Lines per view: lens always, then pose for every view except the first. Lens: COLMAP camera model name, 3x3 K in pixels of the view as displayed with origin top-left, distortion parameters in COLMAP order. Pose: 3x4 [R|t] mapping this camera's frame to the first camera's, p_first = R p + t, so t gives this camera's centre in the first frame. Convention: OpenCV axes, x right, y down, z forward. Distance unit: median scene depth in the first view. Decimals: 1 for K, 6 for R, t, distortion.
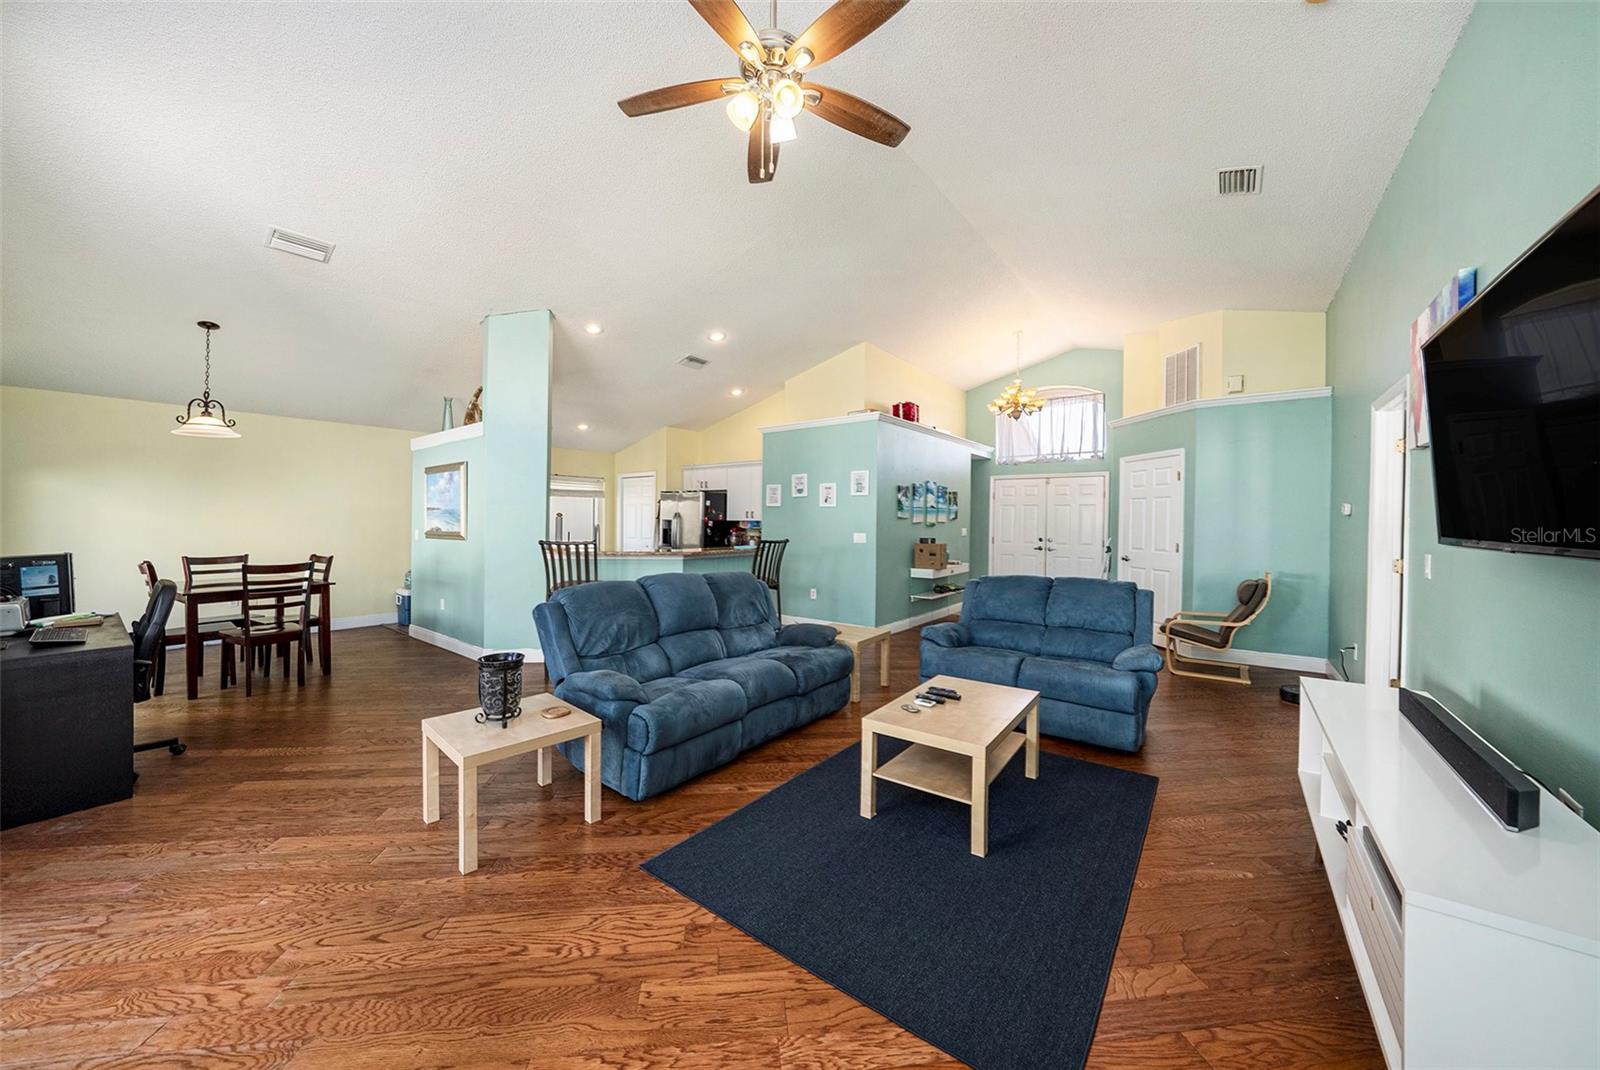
lens RADIAL K [[565.9, 0, 792.9], [0, 565.9, 515.8], [0, 0, 1]] dist [-0.025616, 0.004452]
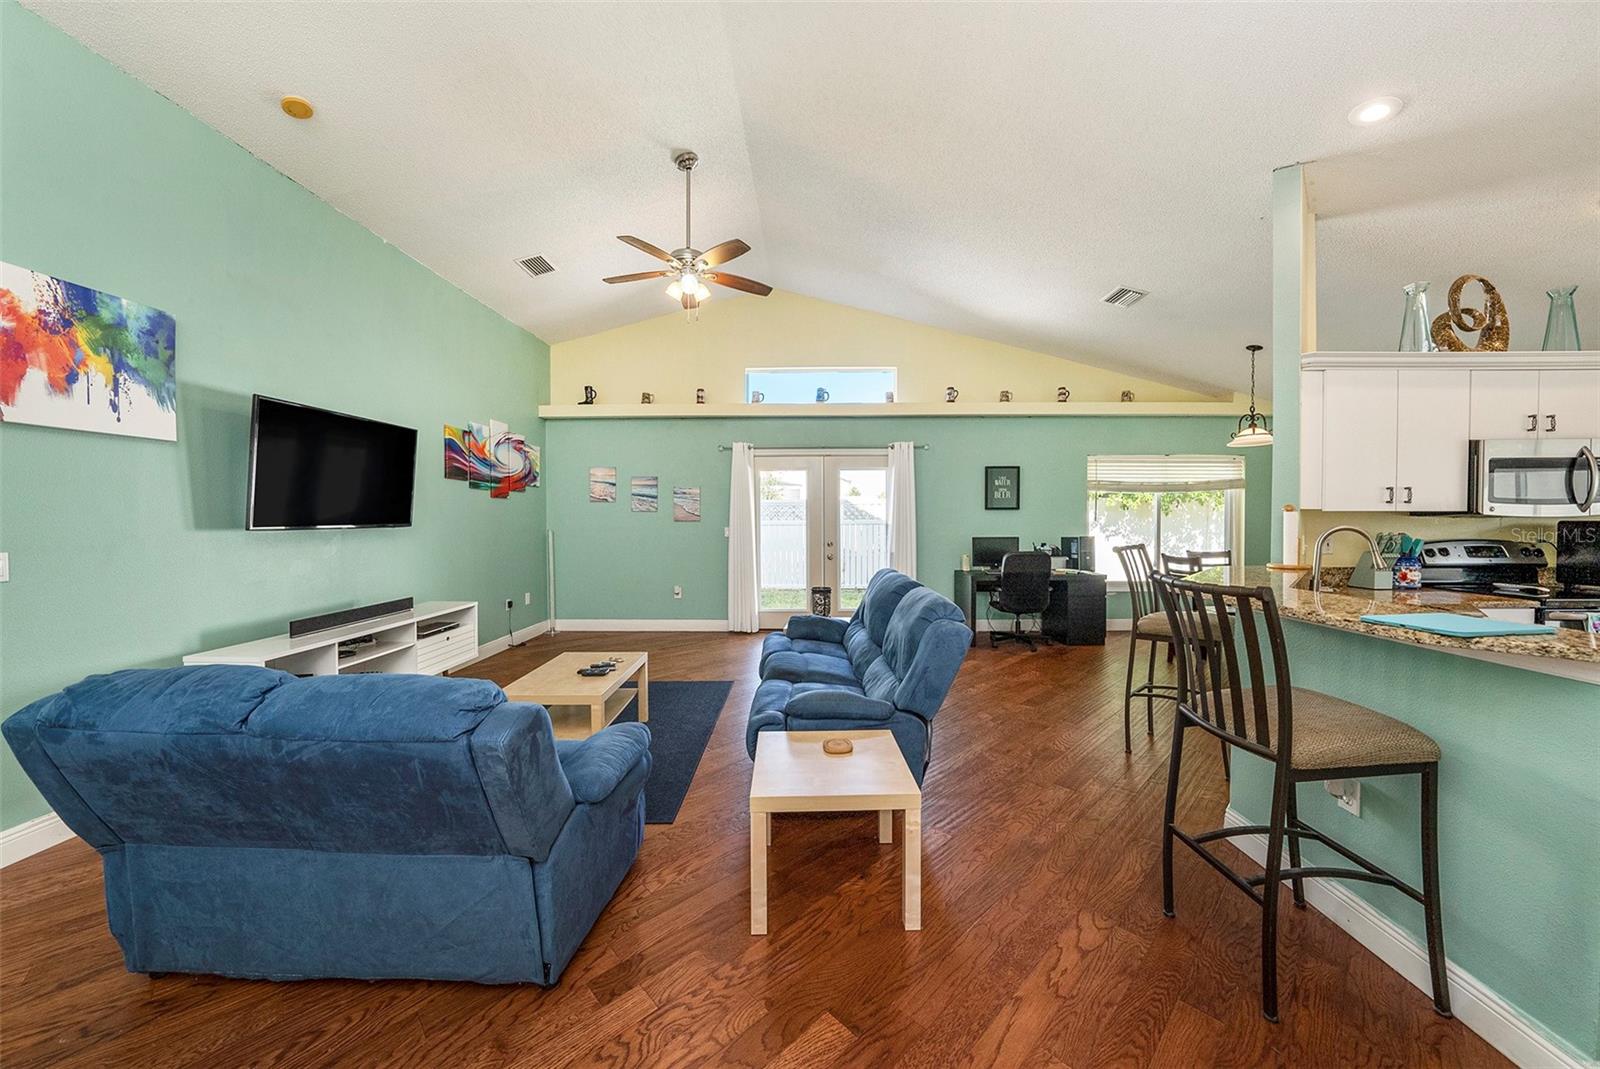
lens RADIAL K [[565.9, 0, 807.4], [0, 565.9, 528.0], [0, 0, 1]] dist [-0.025616, 0.004452]
pose [[-0.794274, 0.006336, -0.607527, 0.251145], [0.002108, 0.999968, 0.007673, 0.009675], [0.607556, 0.004814, -0.794262, 0.898088]]
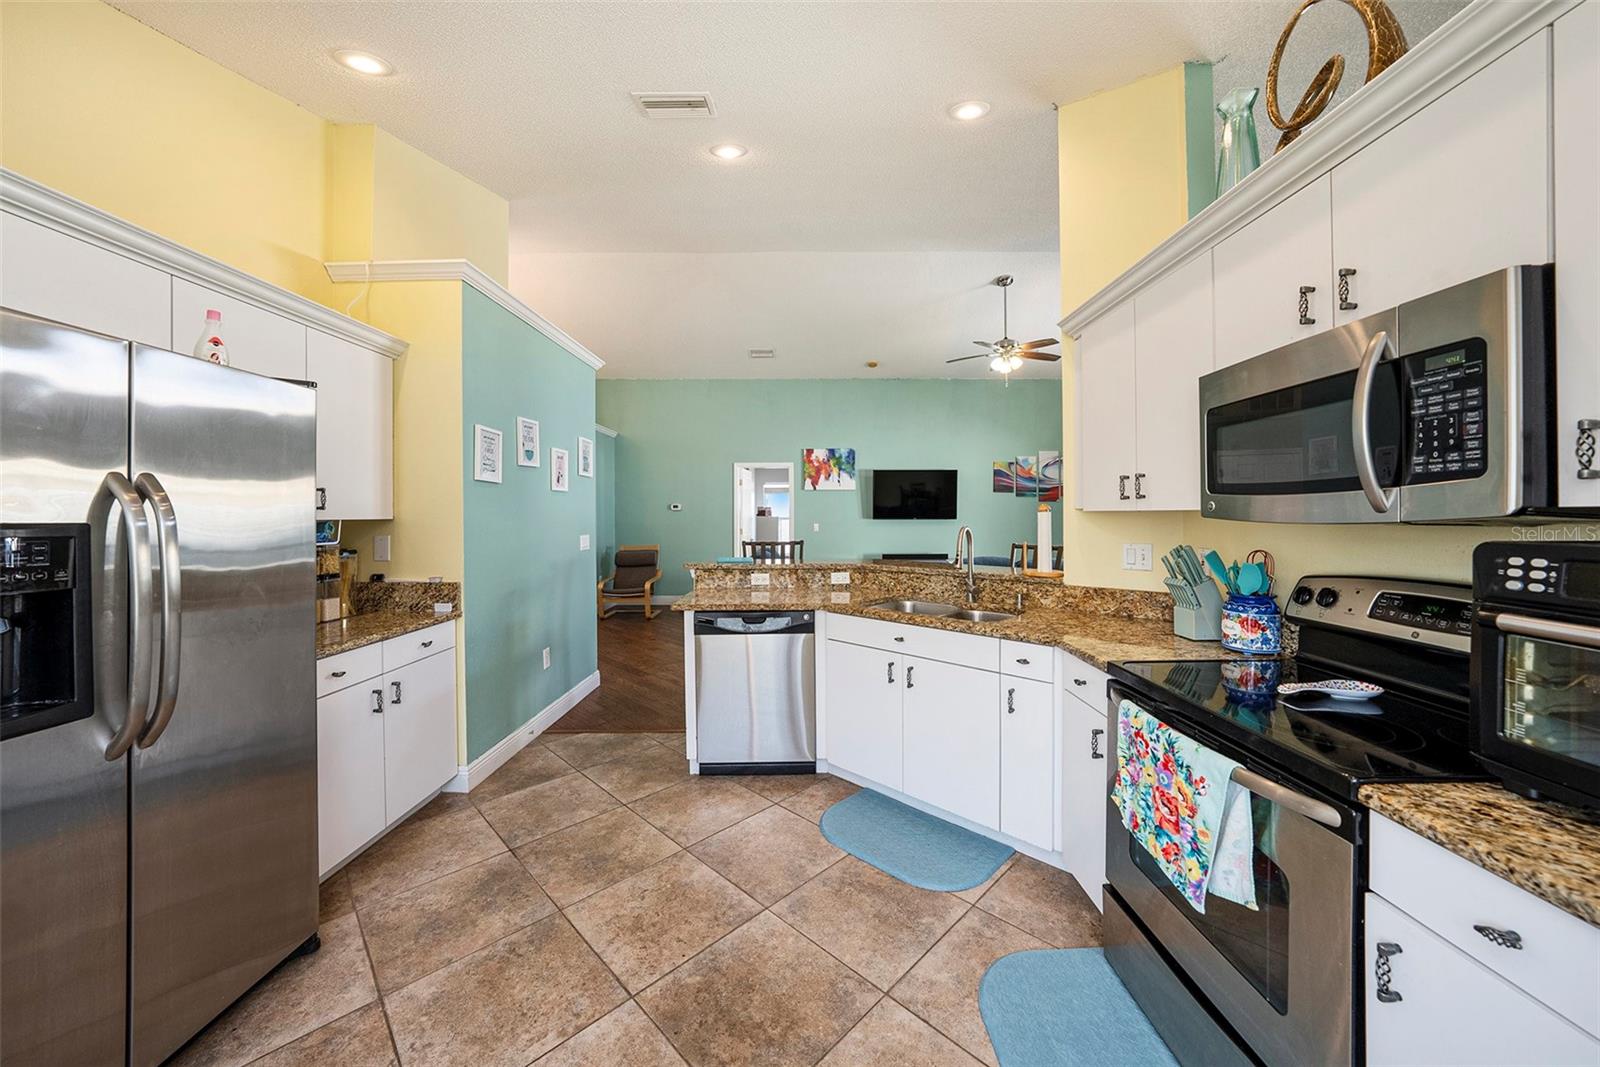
lens RADIAL K [[565.9, 0, 803.7], [0, 565.9, 518.9], [0, 0, 1]] dist [-0.025616, 0.004452]
pose [[-0.609719, -0.014015, 0.792494, -0.540533], [-0.010785, 0.999898, 0.009386, 0.003861], [-0.792544, -0.002824, -0.609808, 1.158049]]
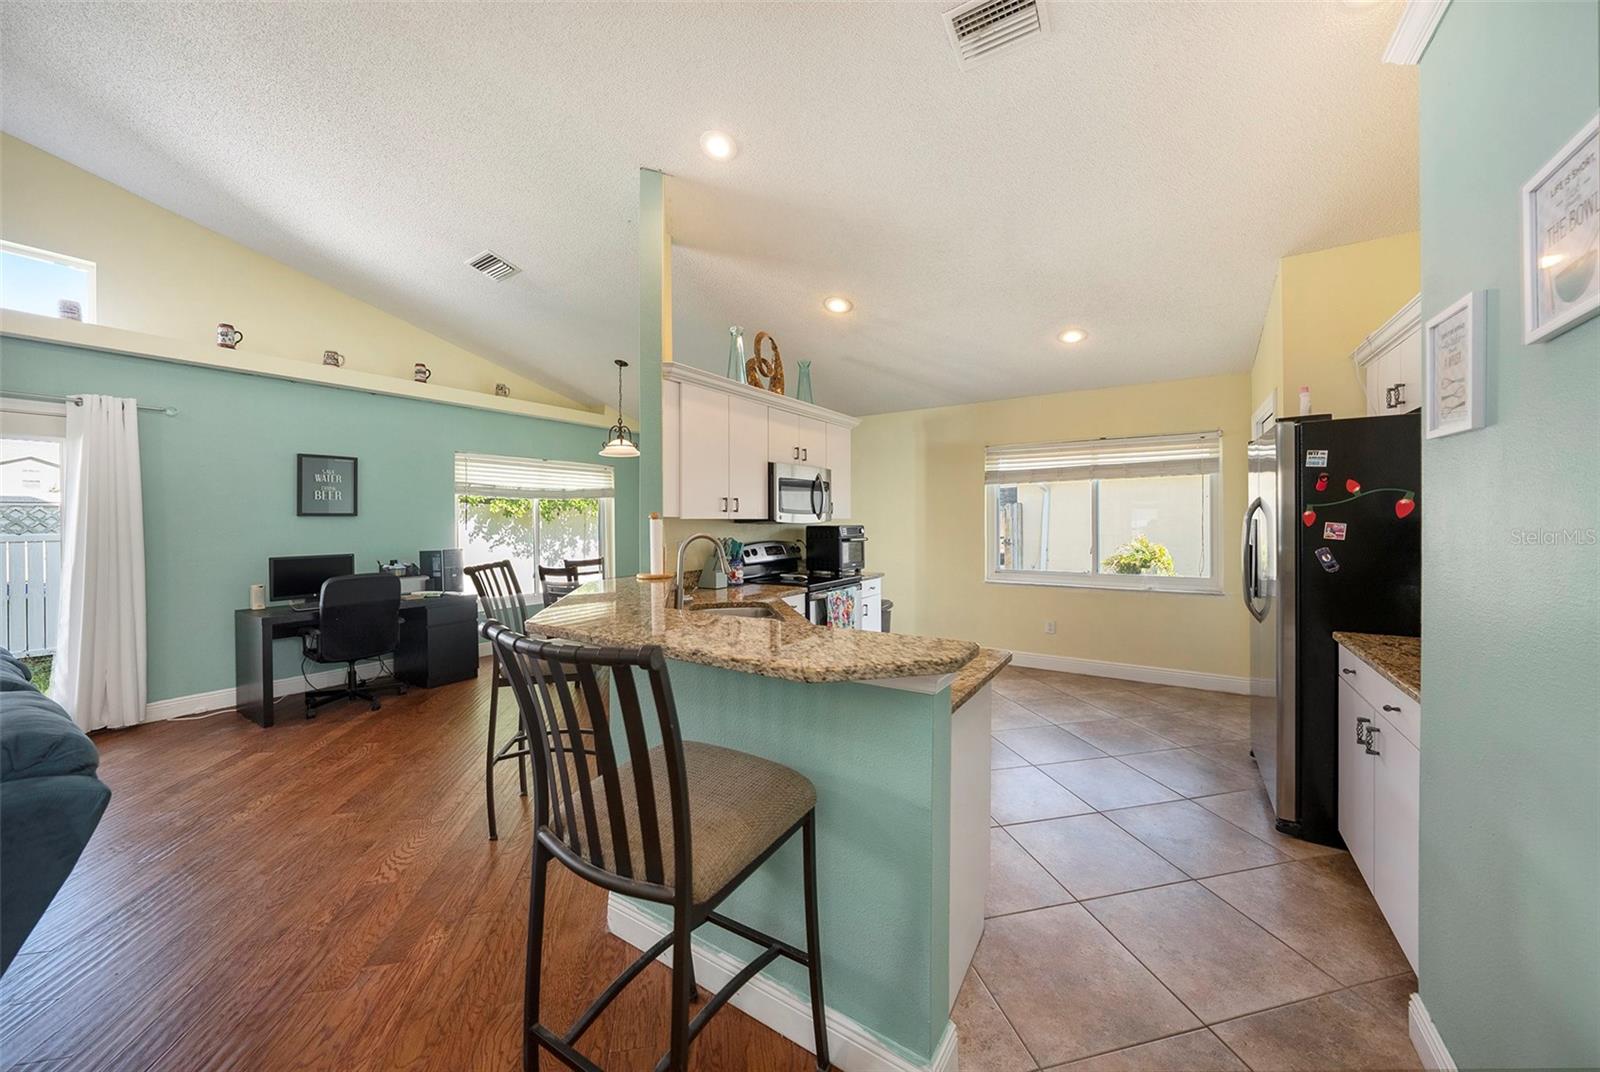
lens RADIAL K [[565.9, 0, 810.7], [0, 565.9, 517.1], [0, 0, 1]] dist [-0.025616, 0.004452]
pose [[0.083137, -0.016134, -0.996407, 0.124921], [0.017582, 0.999737, -0.014720, 0.007751], [0.996383, -0.016295, 0.083399, 0.863480]]
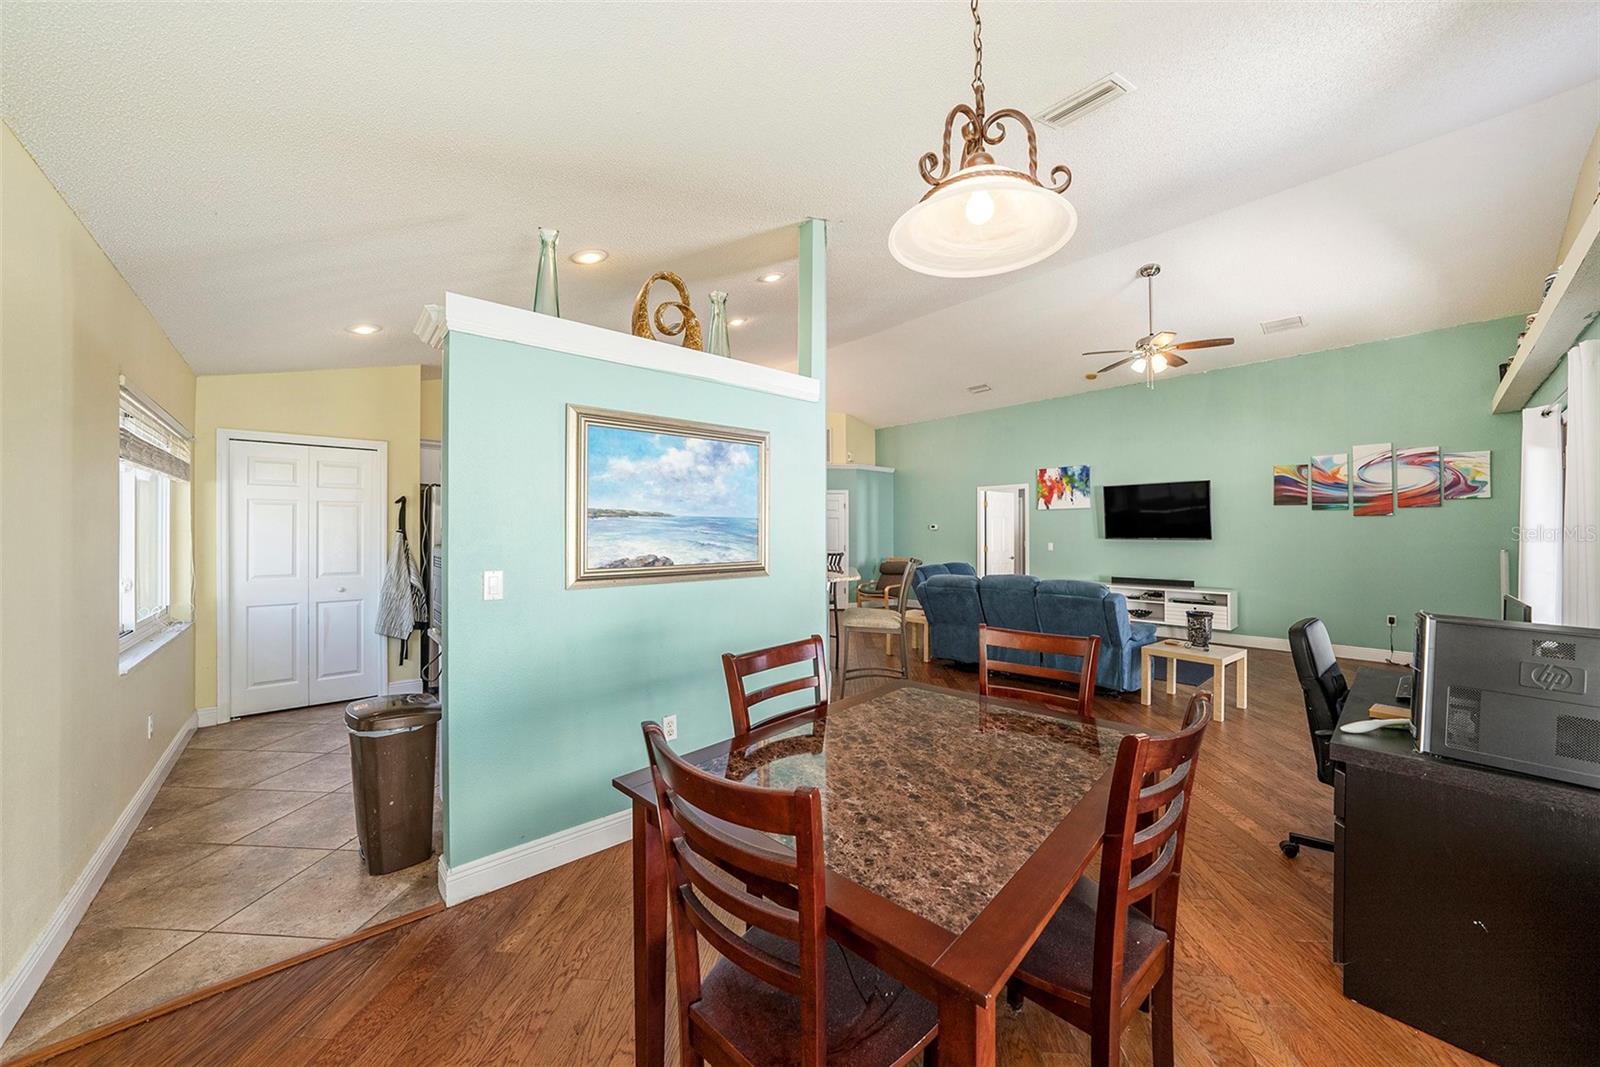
lens RADIAL K [[565.9, 0, 799.2], [0, 565.9, 528.5], [0, 0, 1]] dist [-0.025616, 0.004452]
pose [[0.199322, -0.000415, 0.979934, -0.898303], [-0.007879, 0.999967, 0.002026, -0.003870], [-0.979902, -0.008125, 0.199312, 0.675223]]
